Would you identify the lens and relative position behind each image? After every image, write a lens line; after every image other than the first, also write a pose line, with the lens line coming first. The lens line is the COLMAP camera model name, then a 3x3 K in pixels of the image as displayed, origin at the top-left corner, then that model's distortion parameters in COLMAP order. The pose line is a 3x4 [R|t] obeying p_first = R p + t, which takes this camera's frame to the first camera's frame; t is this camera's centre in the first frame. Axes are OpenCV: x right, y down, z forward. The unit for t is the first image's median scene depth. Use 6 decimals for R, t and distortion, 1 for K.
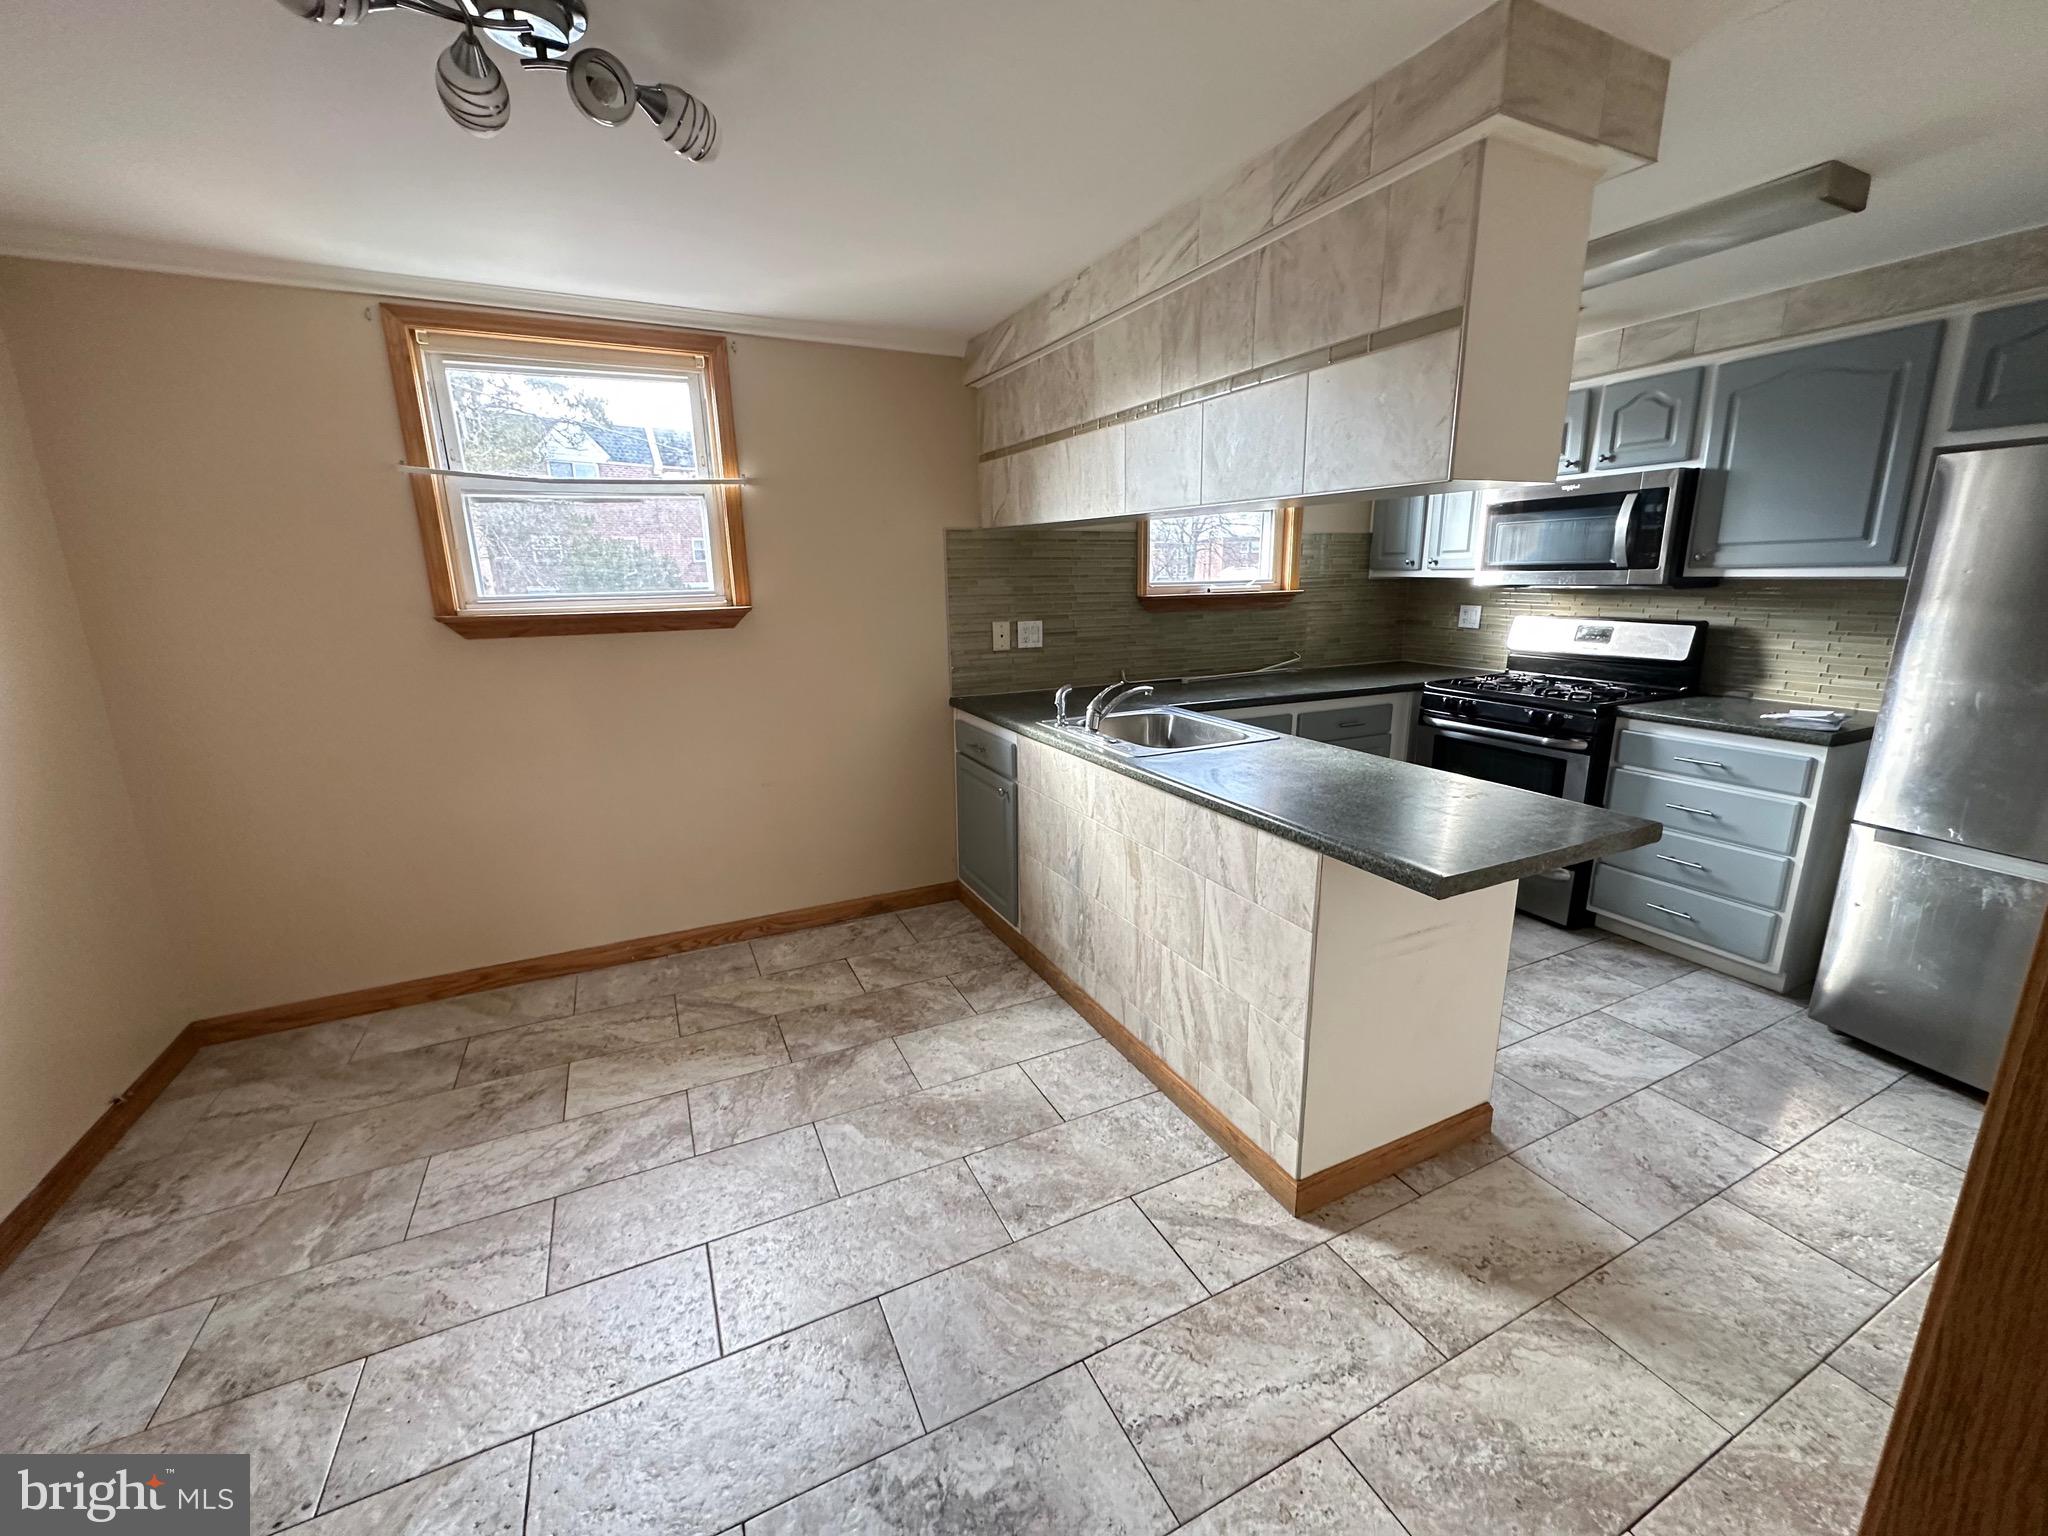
lens RADIAL K [[812.7, 0, 1025.5], [0, 812.7, 762.5], [0, 0, 1]] dist [-0.001733, -0.000068]
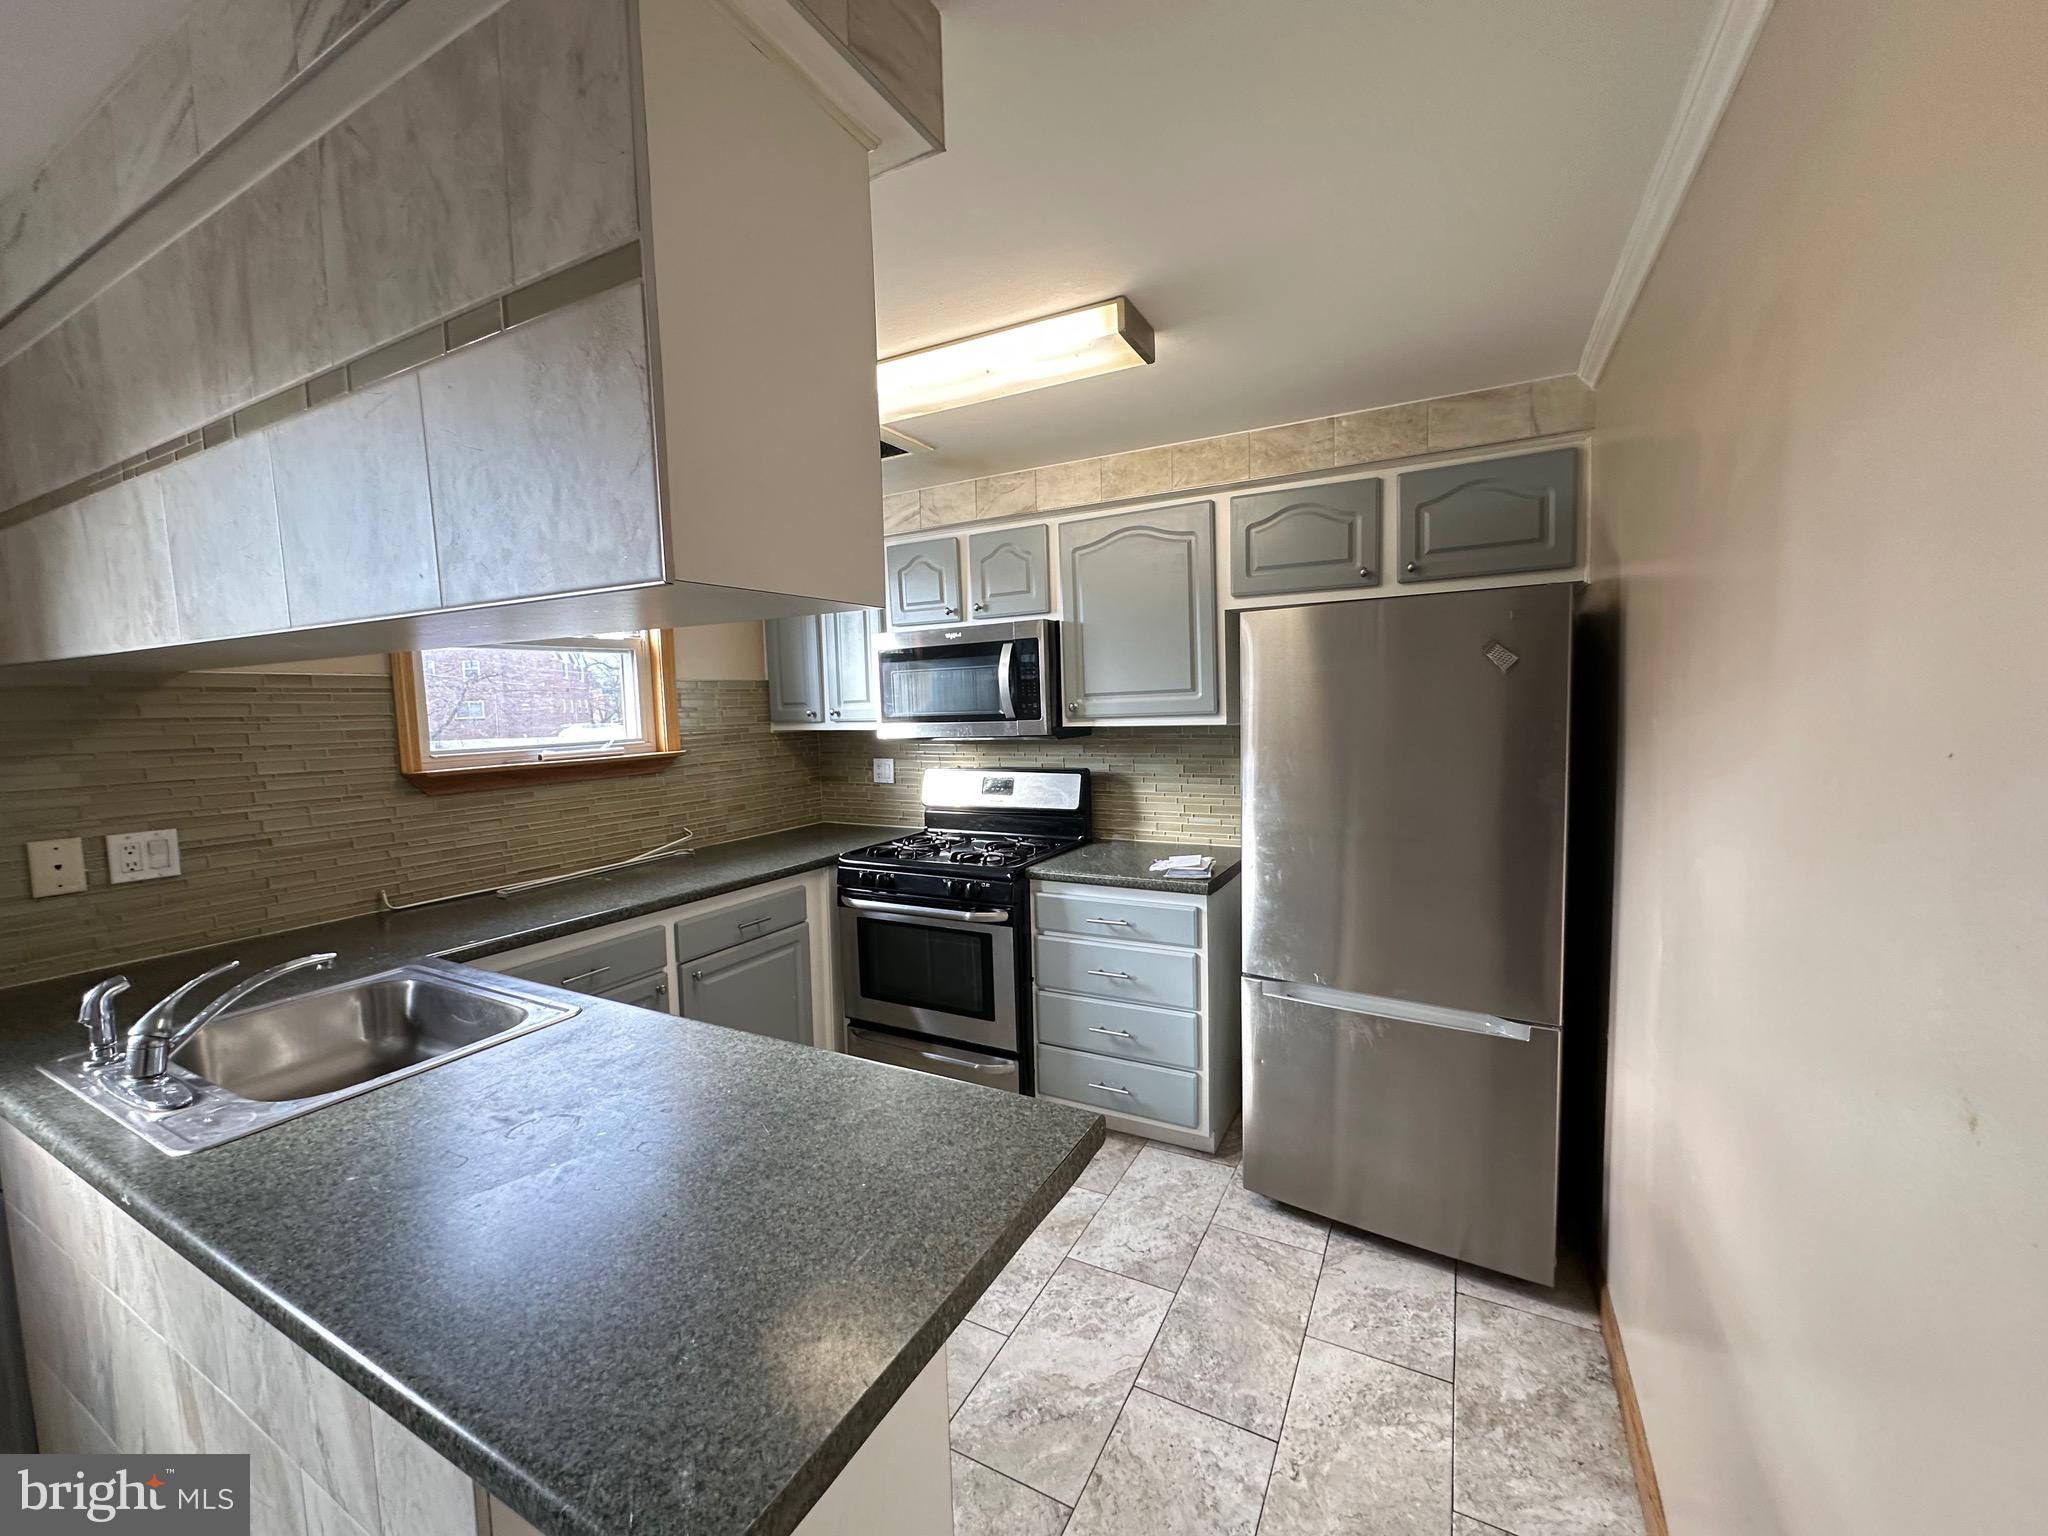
lens RADIAL K [[812.7, 0, 1025.5], [0, 812.7, 762.5], [0, 0, 1]] dist [-0.001733, -0.000068]
pose [[0.809036, -0.051403, 0.585507, 0.195395], [0.151104, 0.980876, -0.122677, -0.072323], [-0.568004, 0.187722, 0.801332, 0.245609]]
